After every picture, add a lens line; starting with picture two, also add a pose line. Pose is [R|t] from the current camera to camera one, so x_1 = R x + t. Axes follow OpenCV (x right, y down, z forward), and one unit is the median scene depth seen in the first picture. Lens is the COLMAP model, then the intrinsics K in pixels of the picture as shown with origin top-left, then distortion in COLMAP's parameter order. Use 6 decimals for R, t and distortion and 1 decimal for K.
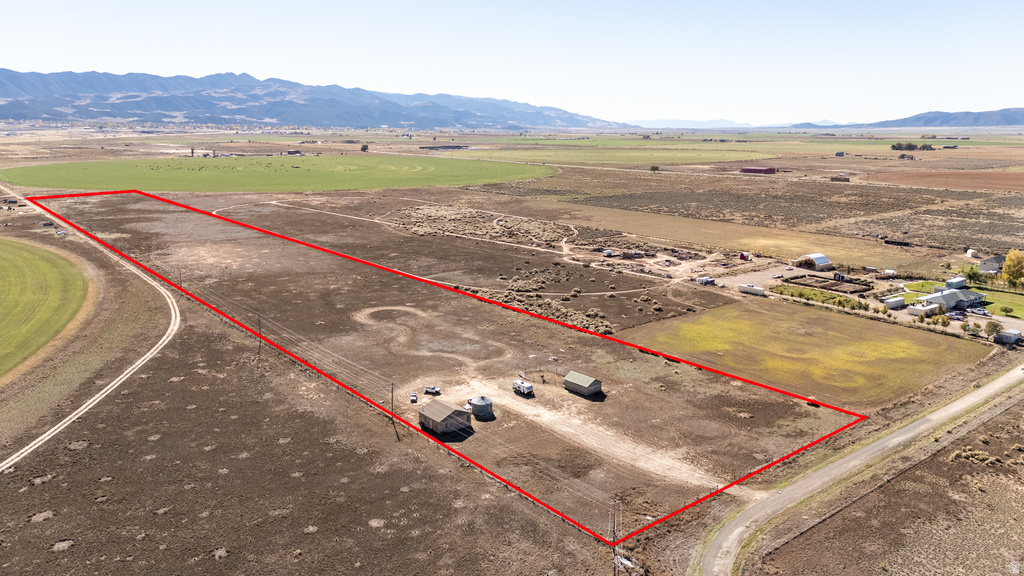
lens RADIAL K [[750.1, 0, 516.4], [0, 750.1, 284.1], [0, 0, 1]] dist [0.075113, -0.068362]
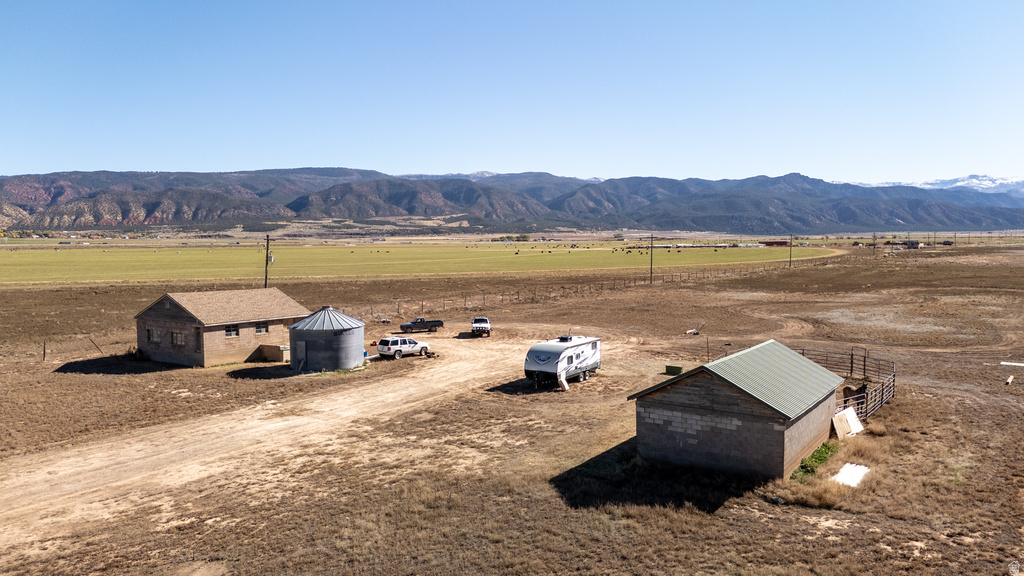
lens RADIAL K [[750.1, 0, 514.4], [0, 750.1, 286.4], [0, 0, 1]] dist [0.075113, -0.068362]
pose [[0.262354, 0.055758, -0.963359, 0.189147], [-0.193896, 0.981014, 0.003975, 0.098268], [0.945291, 0.185748, 0.268184, 0.764382]]
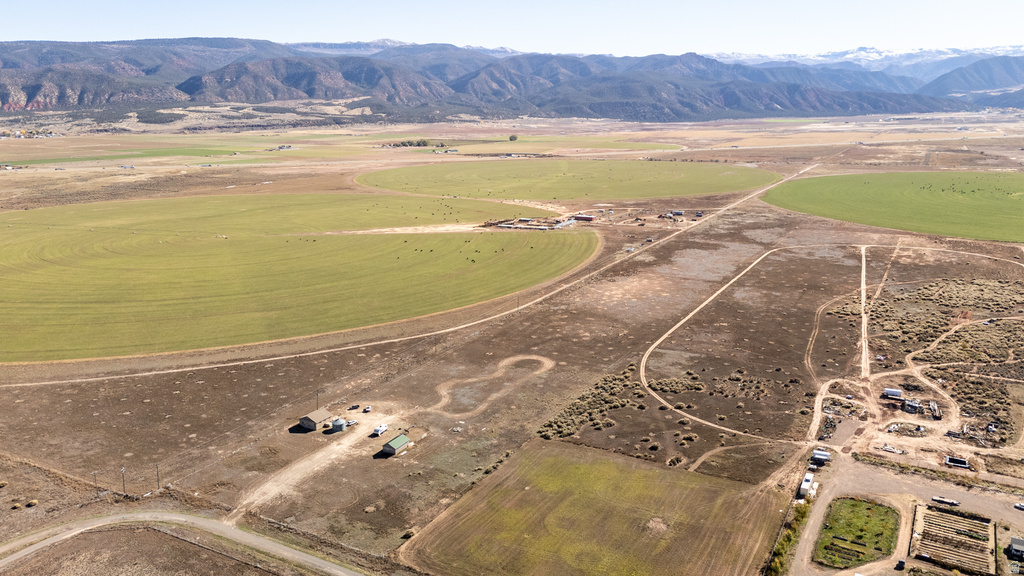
lens RADIAL K [[750.1, 0, 516.1], [0, 750.1, 294.0], [0, 0, 1]] dist [0.075113, -0.068362]
pose [[0.377250, 0.220186, -0.899556, 1.122307], [-0.187005, 0.969428, 0.158864, -0.326308], [0.907035, 0.108290, 0.406892, 0.516117]]
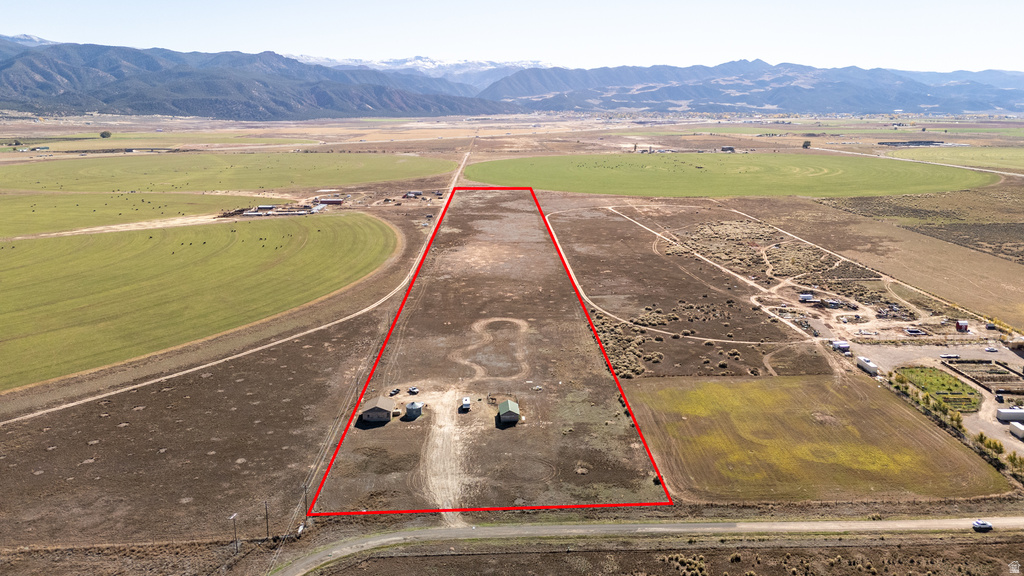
lens RADIAL K [[750.1, 0, 516.3], [0, 750.1, 291.6], [0, 0, 1]] dist [0.075113, -0.068362]
pose [[0.800742, 0.137903, -0.582920, 0.645586], [-0.120501, 0.990329, 0.068757, -0.118147], [0.586764, 0.015185, 0.809616, 0.031482]]
